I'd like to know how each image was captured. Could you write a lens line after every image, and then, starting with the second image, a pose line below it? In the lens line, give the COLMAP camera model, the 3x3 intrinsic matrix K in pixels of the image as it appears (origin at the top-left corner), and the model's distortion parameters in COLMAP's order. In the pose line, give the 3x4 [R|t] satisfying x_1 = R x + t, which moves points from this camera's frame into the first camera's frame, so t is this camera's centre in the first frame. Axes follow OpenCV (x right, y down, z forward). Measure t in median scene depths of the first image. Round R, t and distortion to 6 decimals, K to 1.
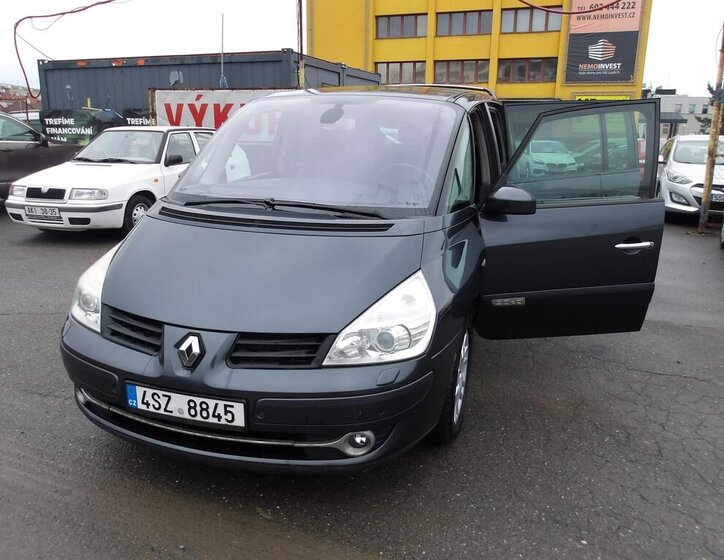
lens RADIAL K [[625.7, 0, 363.5], [0, 625.7, 270.0], [0, 0, 1]] dist [0.000167, 0.013021]
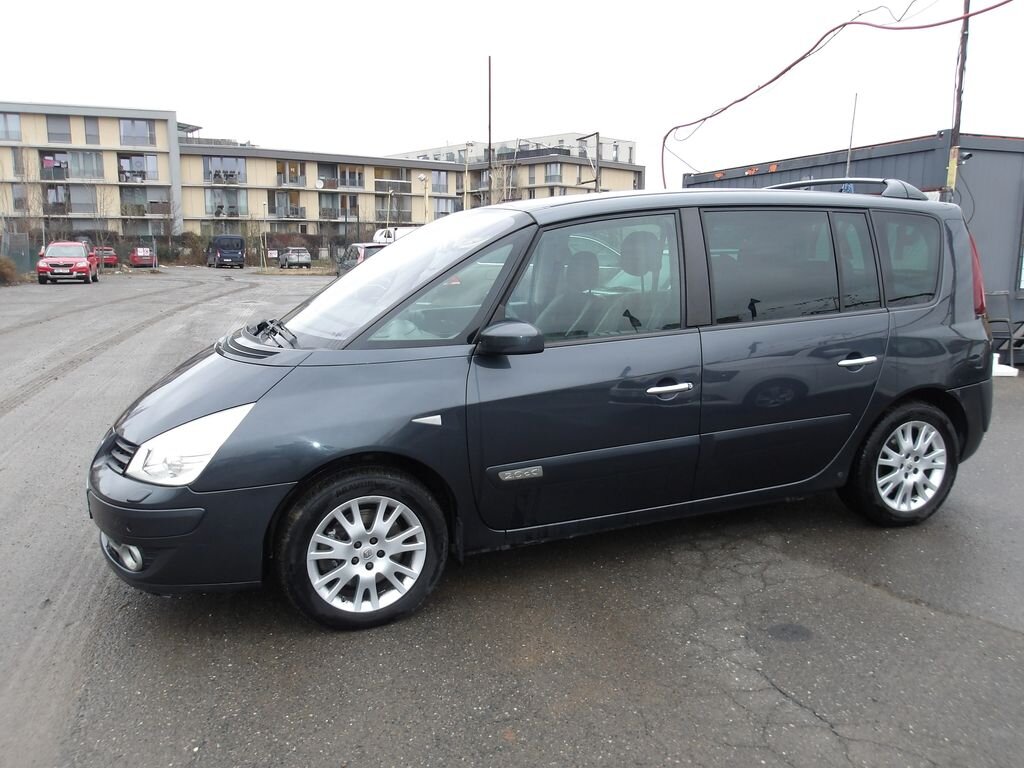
lens RADIAL K [[844.3, 0, 512.0], [0, 844.3, 384.0], [0, 0, 1]] dist [0.004386, 0.007657]
pose [[0.660648, 0.110079, -0.742582, 1.137412], [-0.160376, 0.987049, 0.003638, -0.084095], [0.733365, 0.116689, 0.669746, 0.419169]]
